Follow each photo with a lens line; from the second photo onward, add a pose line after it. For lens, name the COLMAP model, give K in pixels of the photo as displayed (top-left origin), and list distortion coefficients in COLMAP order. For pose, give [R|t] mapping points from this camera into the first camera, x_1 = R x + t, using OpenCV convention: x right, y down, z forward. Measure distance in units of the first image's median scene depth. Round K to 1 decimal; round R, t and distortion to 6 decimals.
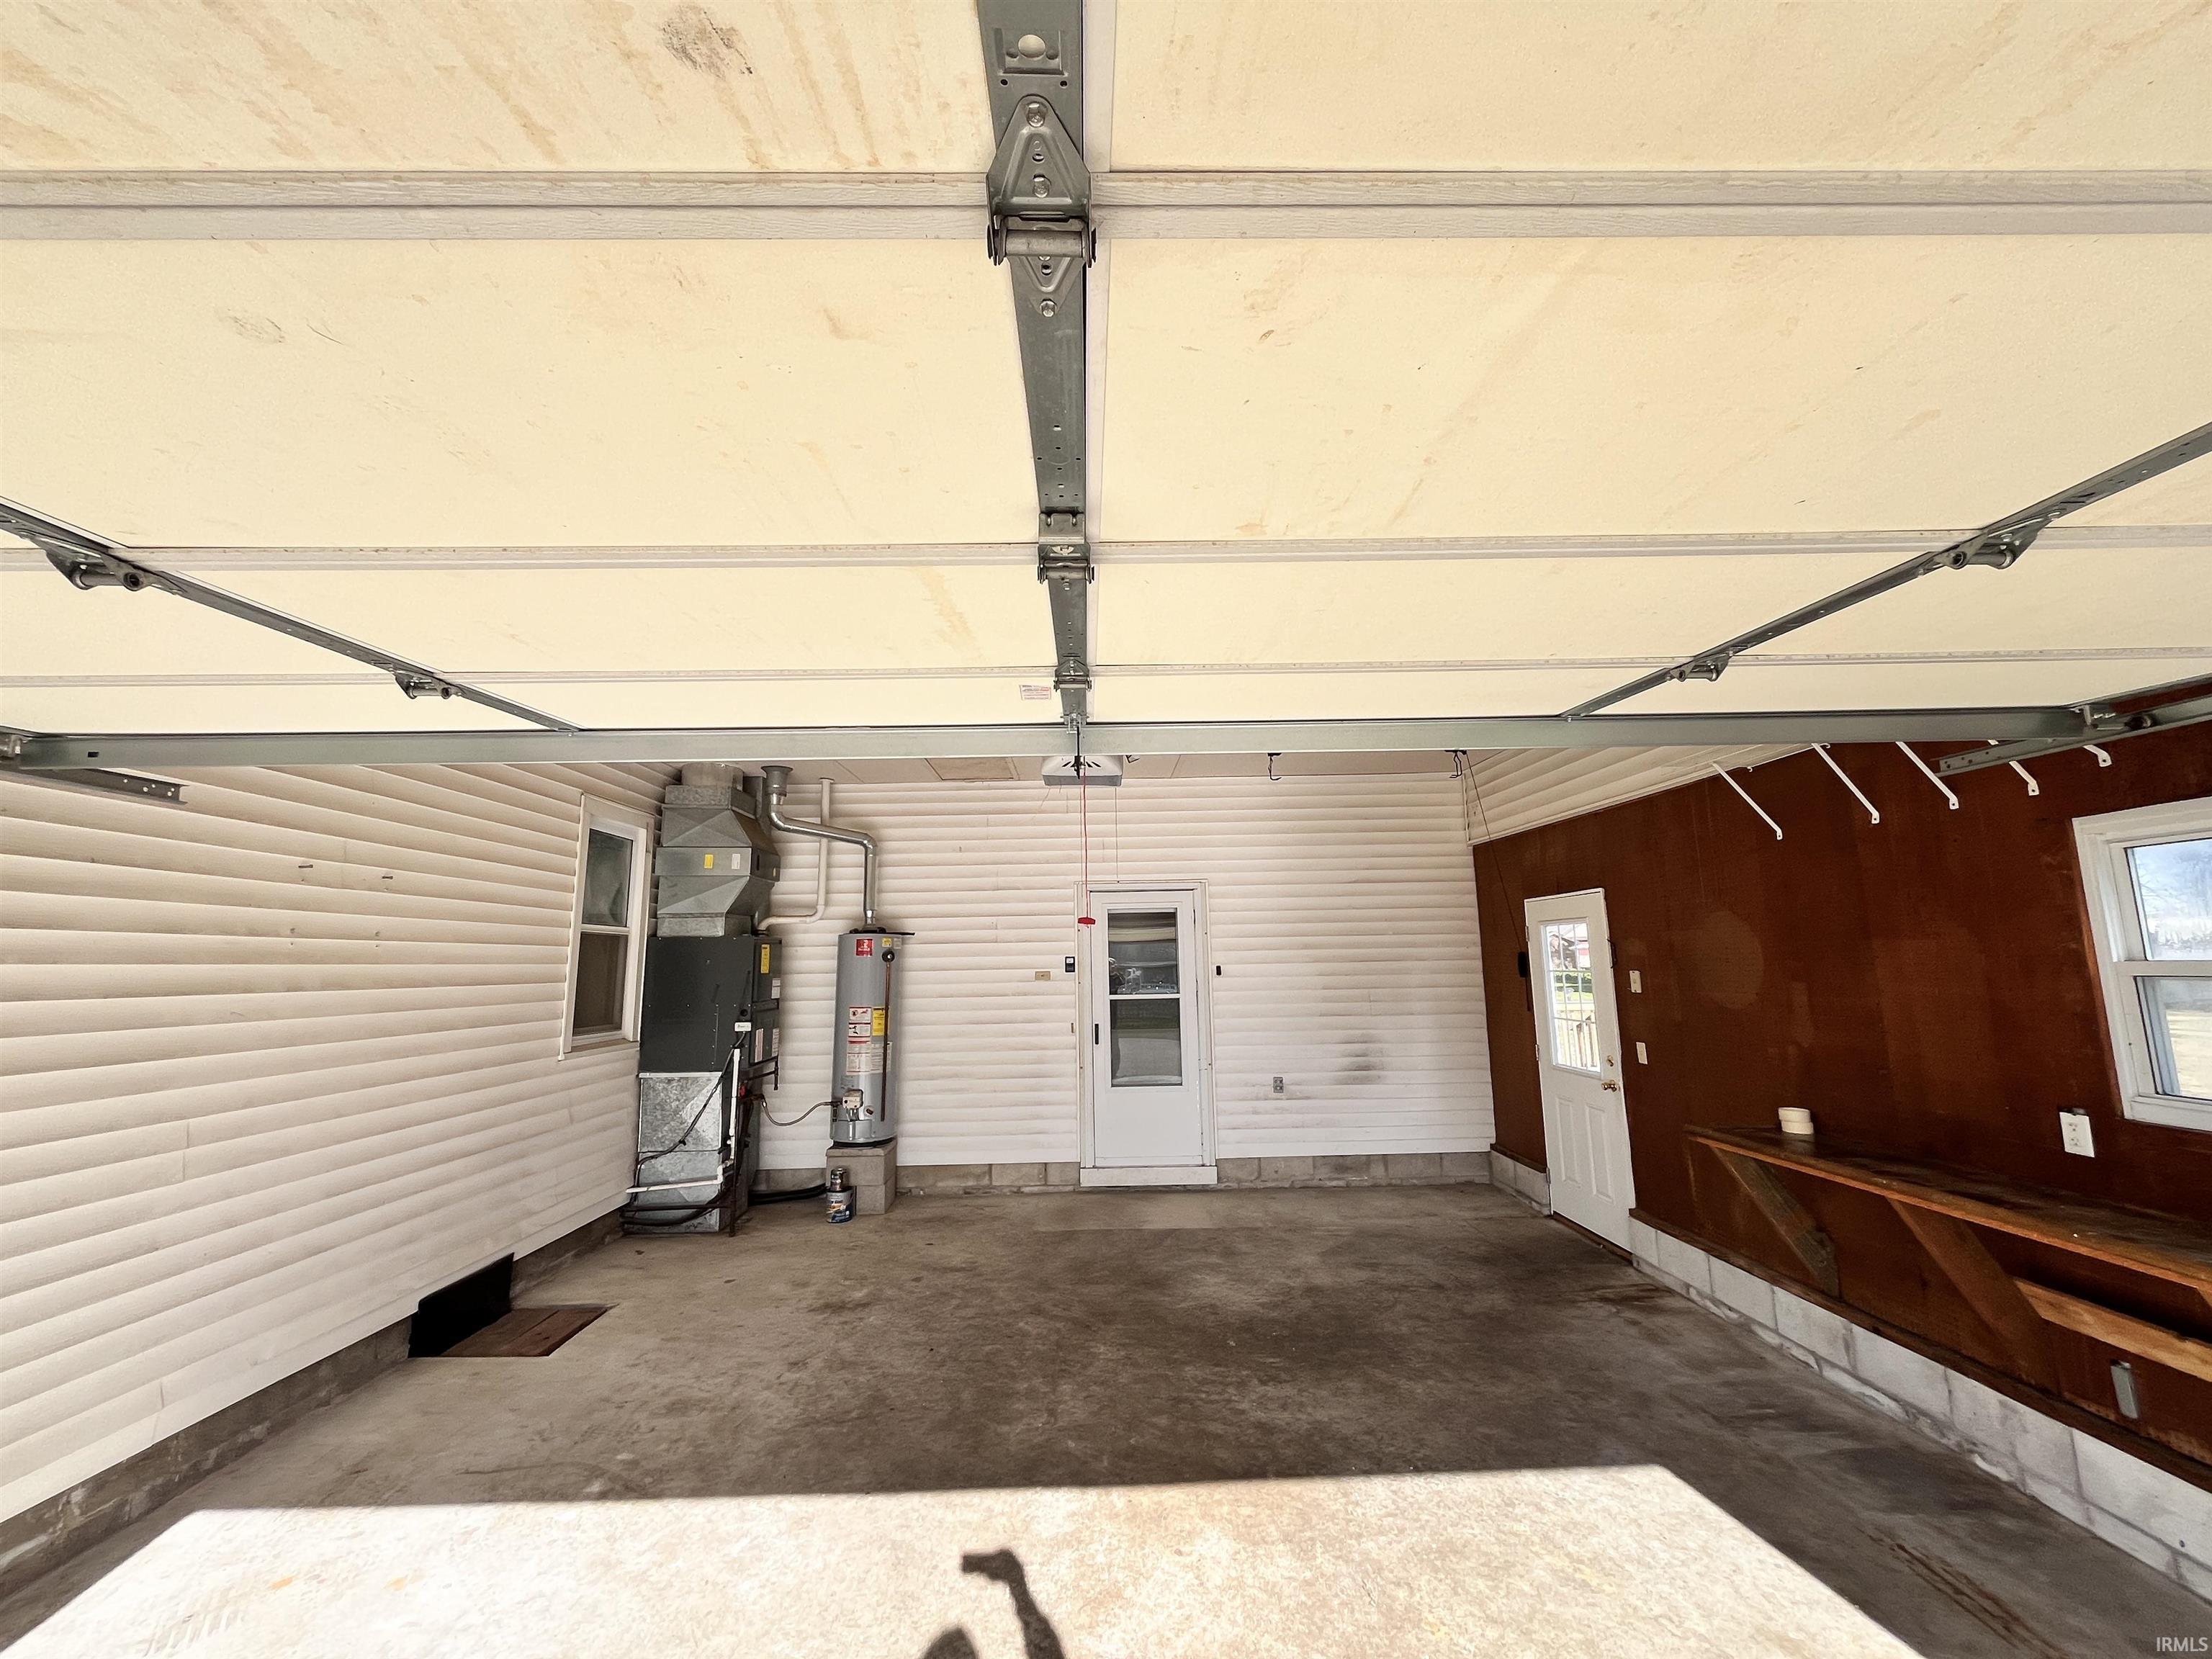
lens RADIAL K [[891.0, 0, 1106.5], [0, 891.0, 826.3], [0, 0, 1]] dist [-0.000931, -0.000268]
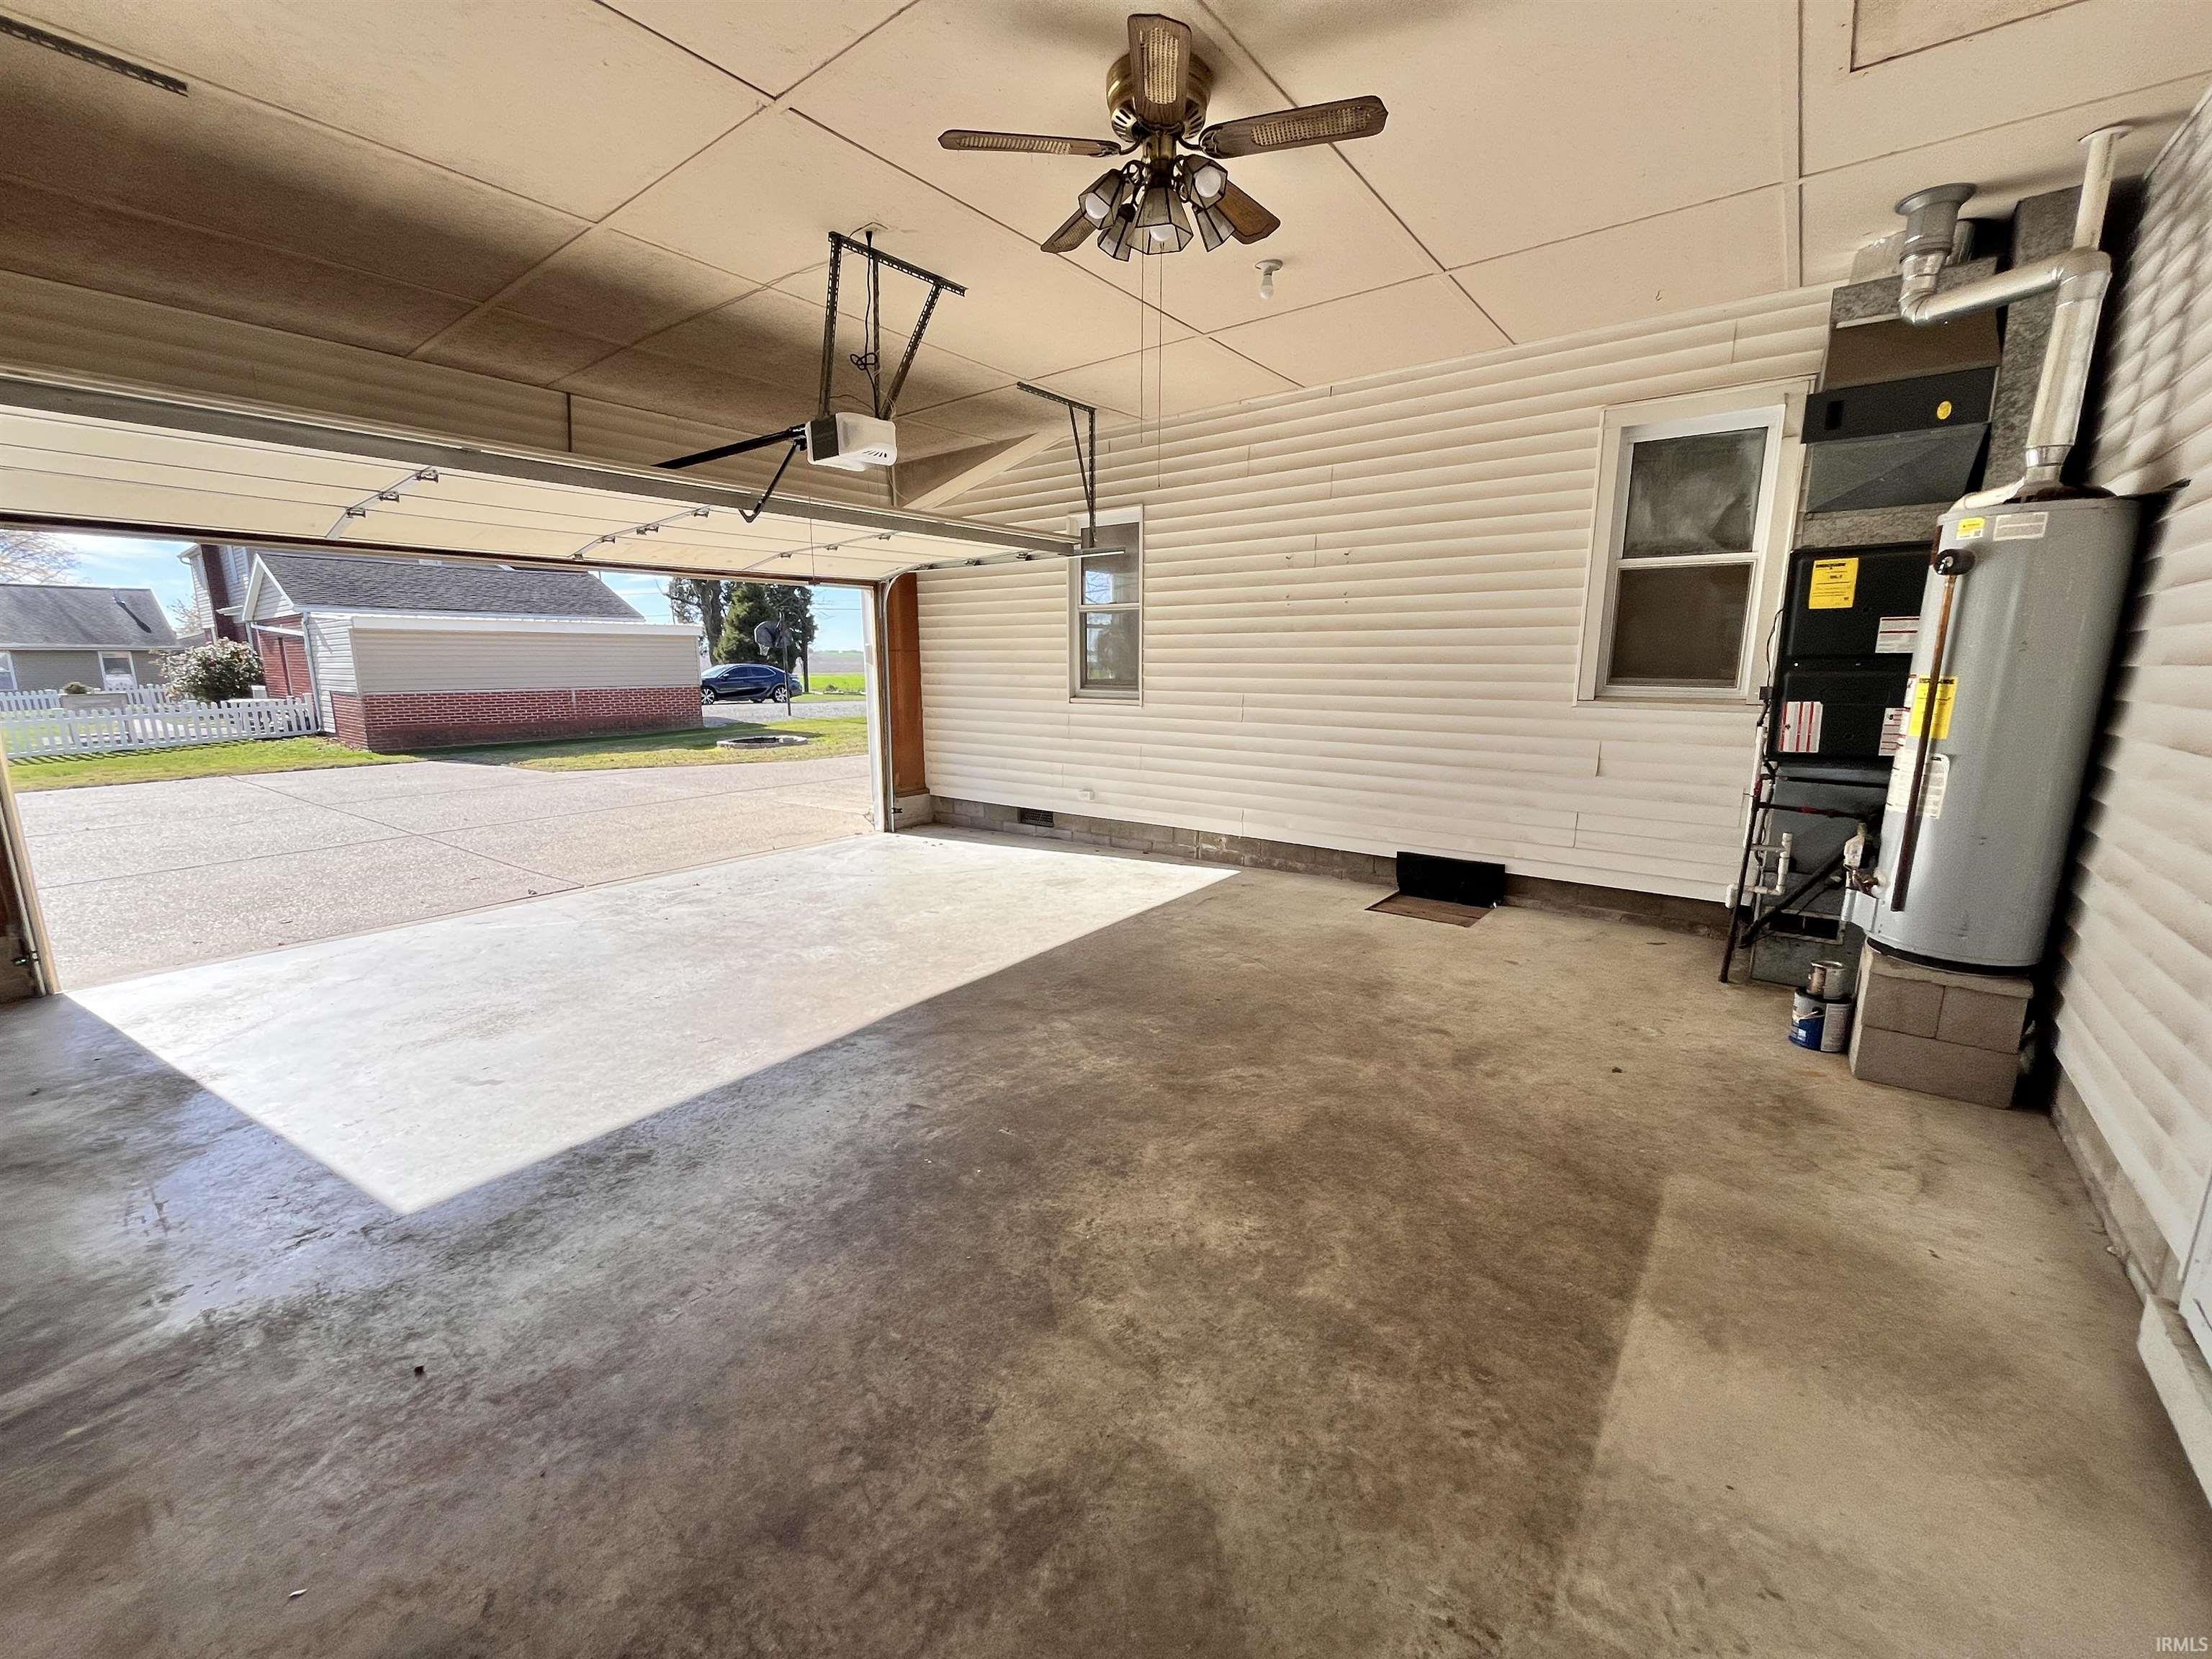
lens RADIAL K [[891.0, 0, 1105.8], [0, 891.0, 833.8], [0, 0, 1]] dist [-0.000931, -0.000268]
pose [[-0.629720, 0.168009, -0.758437, 0.511969], [0.130102, 0.985352, 0.110253, 0.242730], [0.765850, -0.029246, -0.642354, 1.323825]]
